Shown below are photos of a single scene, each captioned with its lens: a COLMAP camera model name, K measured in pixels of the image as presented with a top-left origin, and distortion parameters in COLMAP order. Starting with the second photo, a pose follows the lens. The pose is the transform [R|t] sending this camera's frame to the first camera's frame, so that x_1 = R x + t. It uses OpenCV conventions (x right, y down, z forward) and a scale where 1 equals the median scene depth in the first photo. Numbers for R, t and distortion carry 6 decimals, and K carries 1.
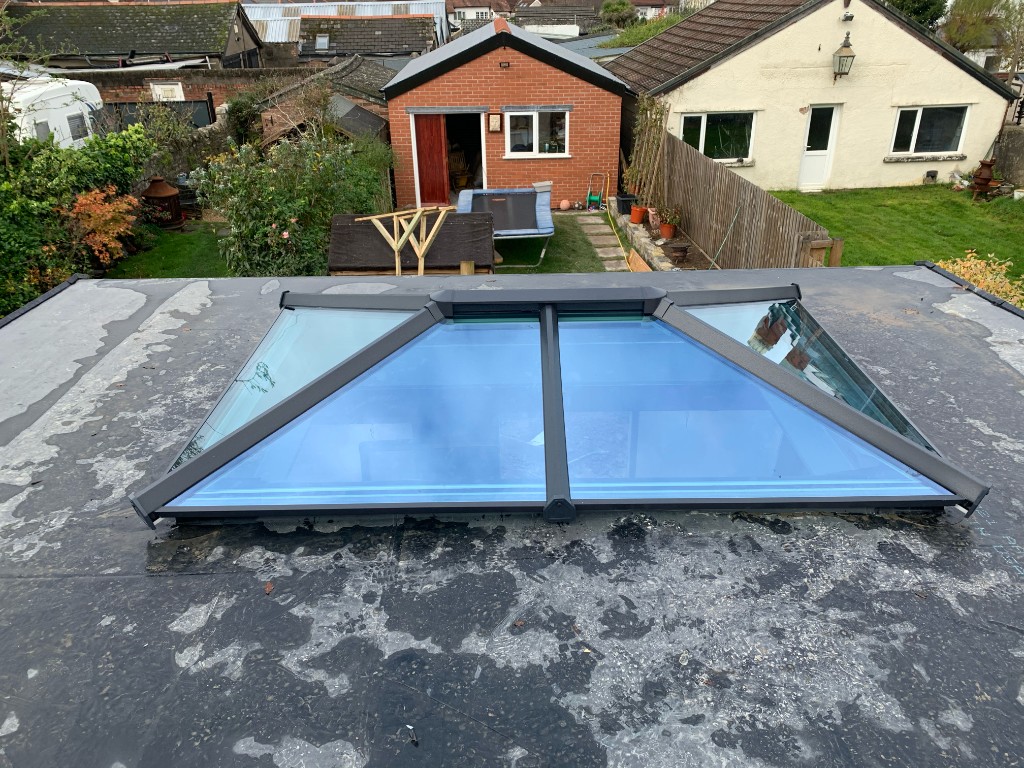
lens RADIAL K [[788.6, 0, 515.3], [0, 788.6, 380.1], [0, 0, 1]] dist [0.047088, -0.057575]
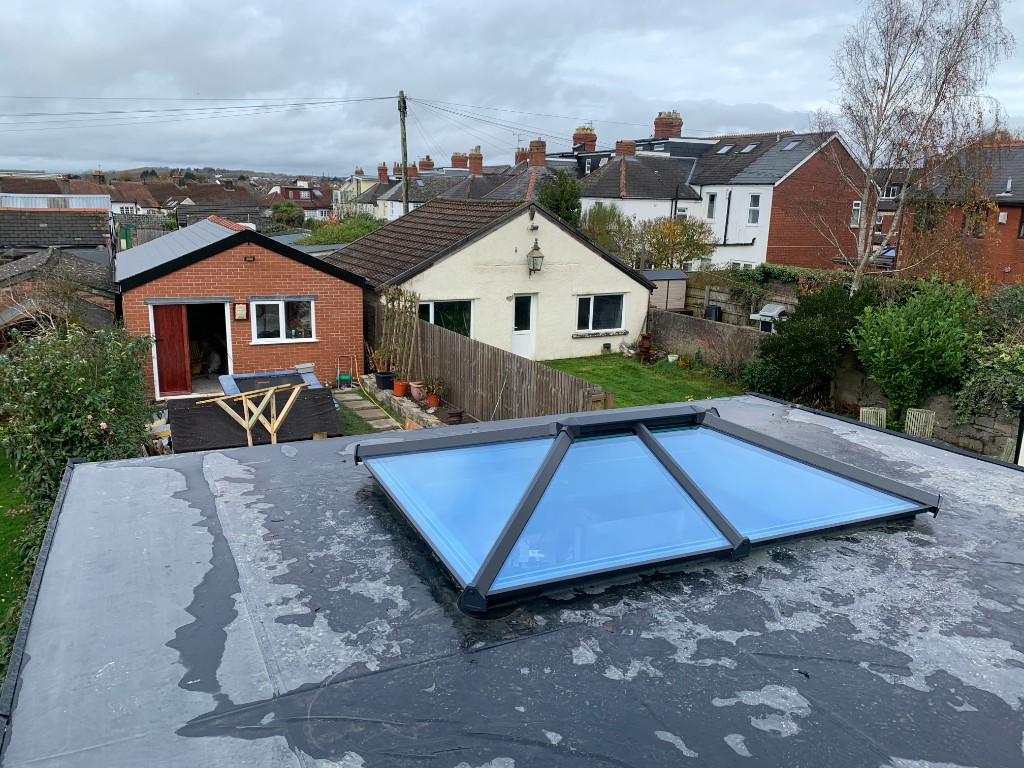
lens RADIAL K [[788.6, 0, 515.3], [0, 788.6, 380.1], [0, 0, 1]] dist [0.047088, -0.057575]
pose [[0.904890, -0.053838, 0.422226, -0.162806], [0.147996, 0.969872, -0.193507, 0.014828], [-0.399088, 0.237591, 0.885596, -0.035914]]
